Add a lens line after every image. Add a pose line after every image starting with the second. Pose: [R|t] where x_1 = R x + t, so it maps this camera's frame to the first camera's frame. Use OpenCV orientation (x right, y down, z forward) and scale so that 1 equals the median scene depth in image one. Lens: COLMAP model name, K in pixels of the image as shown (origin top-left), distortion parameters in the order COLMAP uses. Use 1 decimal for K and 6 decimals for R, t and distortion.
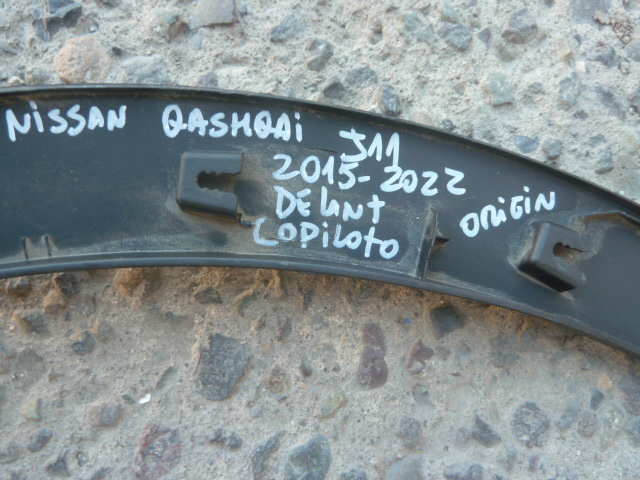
lens RADIAL K [[472.9, 0, 320.0], [0, 472.9, 240.0], [0, 0, 1]] dist [-0.035716, 0.004563]
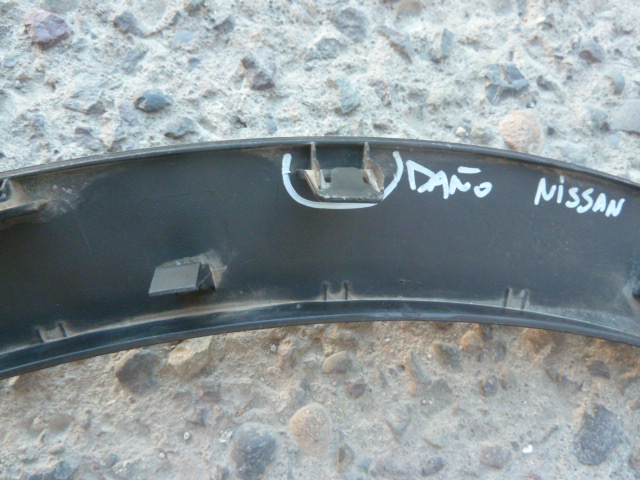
lens RADIAL K [[472.9, 0, 320.0], [0, 472.9, 240.0], [0, 0, 1]] dist [-0.035716, 0.004563]
pose [[0.965678, 0.258537, 0.024999, -0.991178], [-0.256687, 0.964607, -0.060379, 0.060242], [-0.039724, 0.051890, 0.997862, -0.086711]]
